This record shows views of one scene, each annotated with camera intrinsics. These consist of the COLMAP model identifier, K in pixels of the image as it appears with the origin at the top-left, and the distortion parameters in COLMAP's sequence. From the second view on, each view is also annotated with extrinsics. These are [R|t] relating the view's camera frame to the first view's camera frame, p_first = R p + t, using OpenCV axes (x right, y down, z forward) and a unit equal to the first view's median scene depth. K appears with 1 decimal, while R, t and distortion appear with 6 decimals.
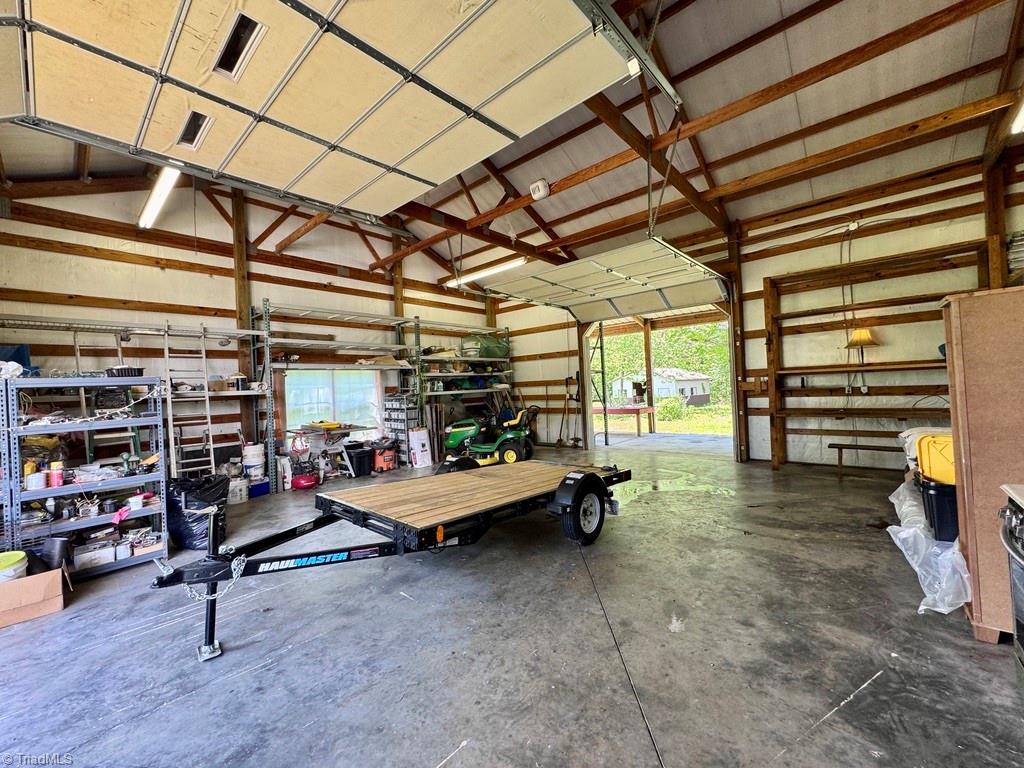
lens RADIAL K [[411.2, 0, 512.0], [0, 411.2, 384.0], [0, 0, 1]] dist [-0.001546, 0.000257]
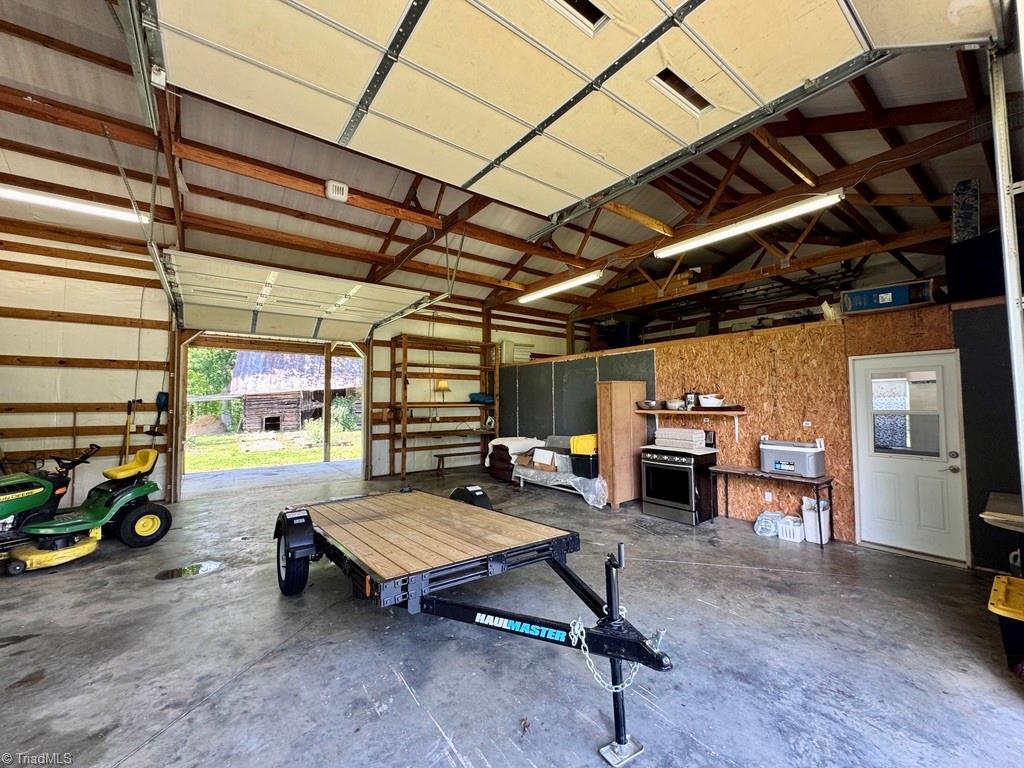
lens RADIAL K [[411.2, 0, 512.0], [0, 411.2, 384.0], [0, 0, 1]] dist [-0.001546, 0.000257]
pose [[0.197853, 0.089755, 0.976114, -0.494127], [-0.009191, 0.995925, -0.089714, 0.015409], [-0.980189, 0.008779, 0.197872, 0.327147]]
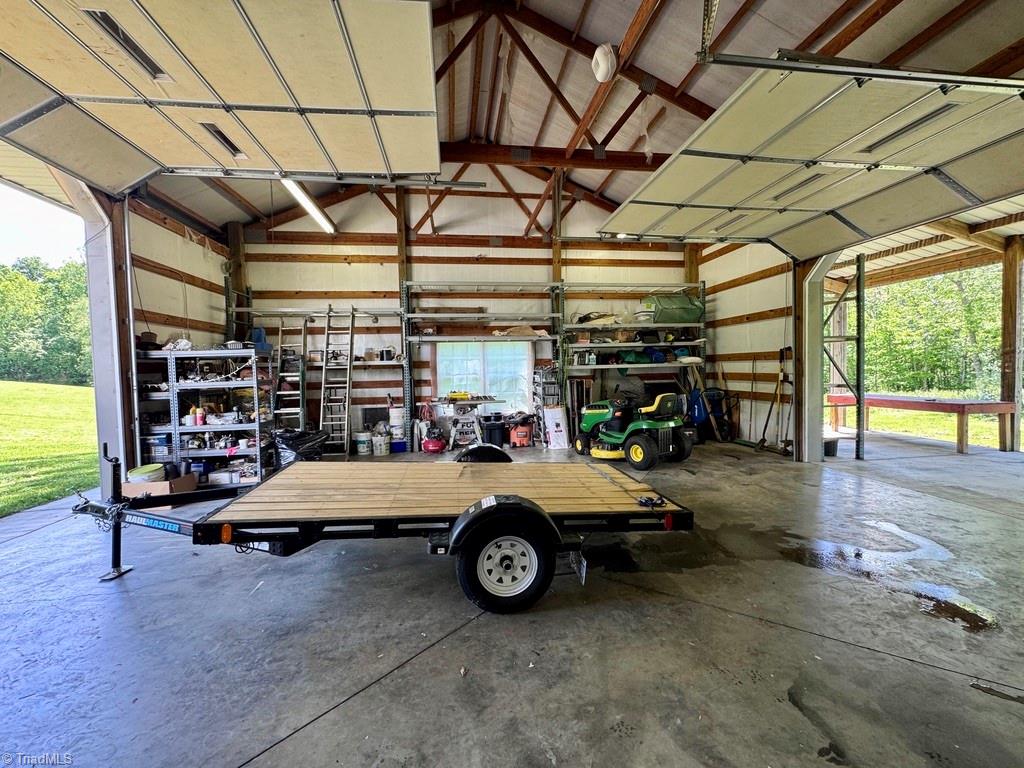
lens RADIAL K [[411.2, 0, 512.0], [0, 411.2, 384.0], [0, 0, 1]] dist [-0.001546, 0.000257]
pose [[0.762005, 0.052577, -0.645433, 0.289355], [-0.006855, 0.997298, 0.073147, -0.004687], [0.647535, -0.051314, 0.760306, 0.266678]]
